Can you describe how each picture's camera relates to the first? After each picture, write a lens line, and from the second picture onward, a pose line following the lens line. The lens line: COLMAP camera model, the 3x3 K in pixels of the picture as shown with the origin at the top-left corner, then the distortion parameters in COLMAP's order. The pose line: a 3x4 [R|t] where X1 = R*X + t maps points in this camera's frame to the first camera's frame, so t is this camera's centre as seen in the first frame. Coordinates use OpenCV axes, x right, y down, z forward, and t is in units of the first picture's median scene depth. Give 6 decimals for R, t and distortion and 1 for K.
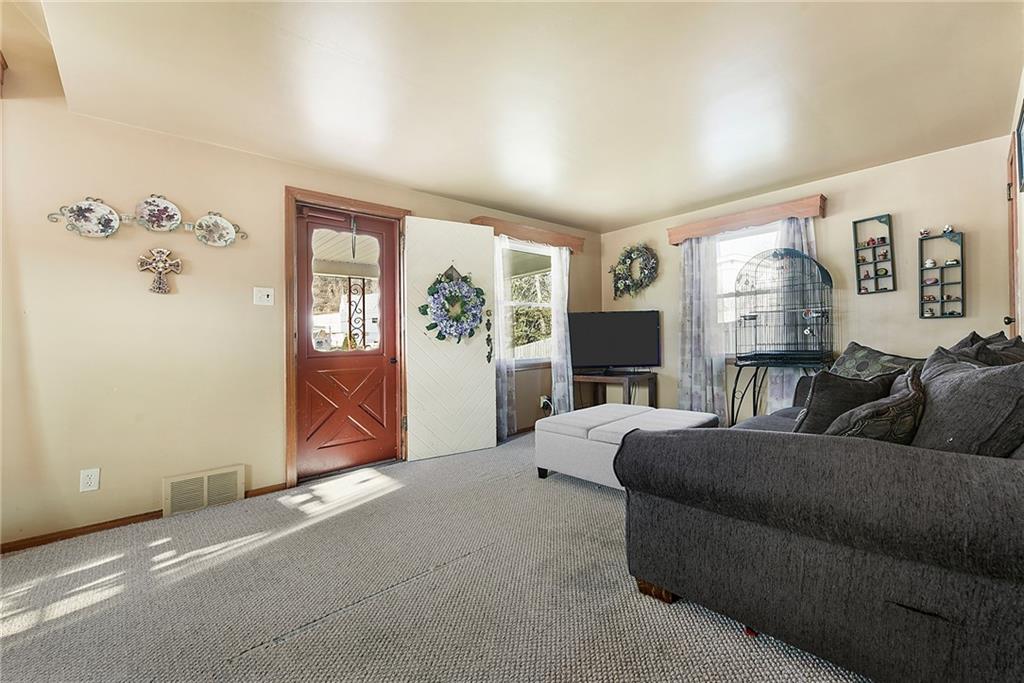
lens RADIAL K [[421.5, 0, 532.7], [0, 421.5, 322.8], [0, 0, 1]] dist [-0.004197, 0.000644]
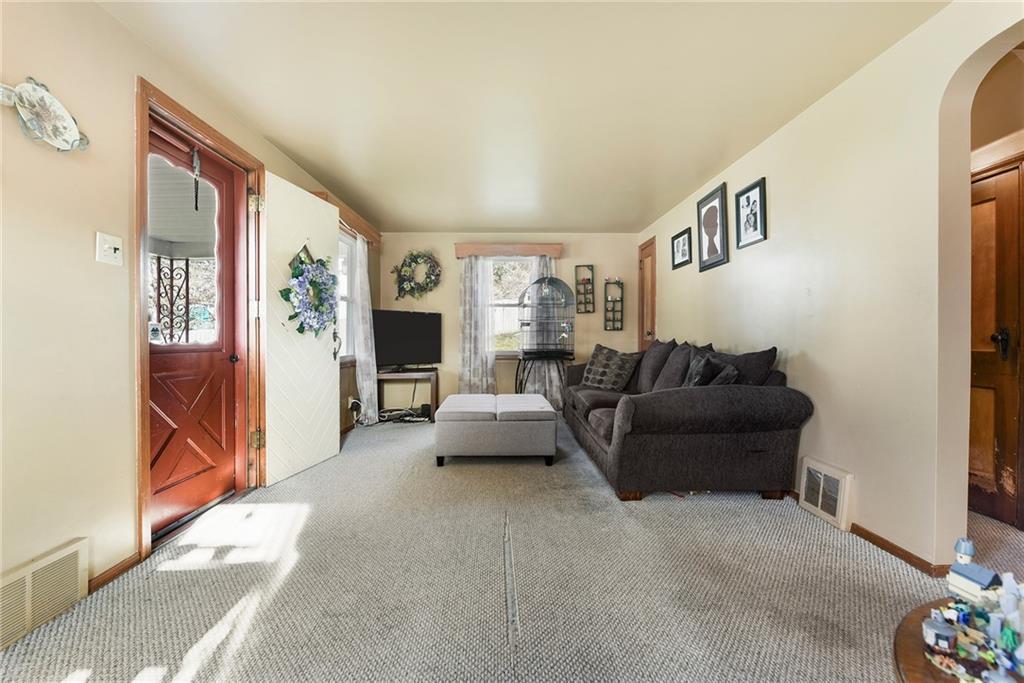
lens RADIAL K [[421.5, 0, 521.4], [0, 421.5, 332.0], [0, 0, 1]] dist [-0.004197, 0.000644]
pose [[0.656866, 0.036713, 0.753113, -0.550980], [-0.050418, 0.998717, -0.004711, 0.020712], [-0.752320, -0.034876, 0.657874, 0.131116]]
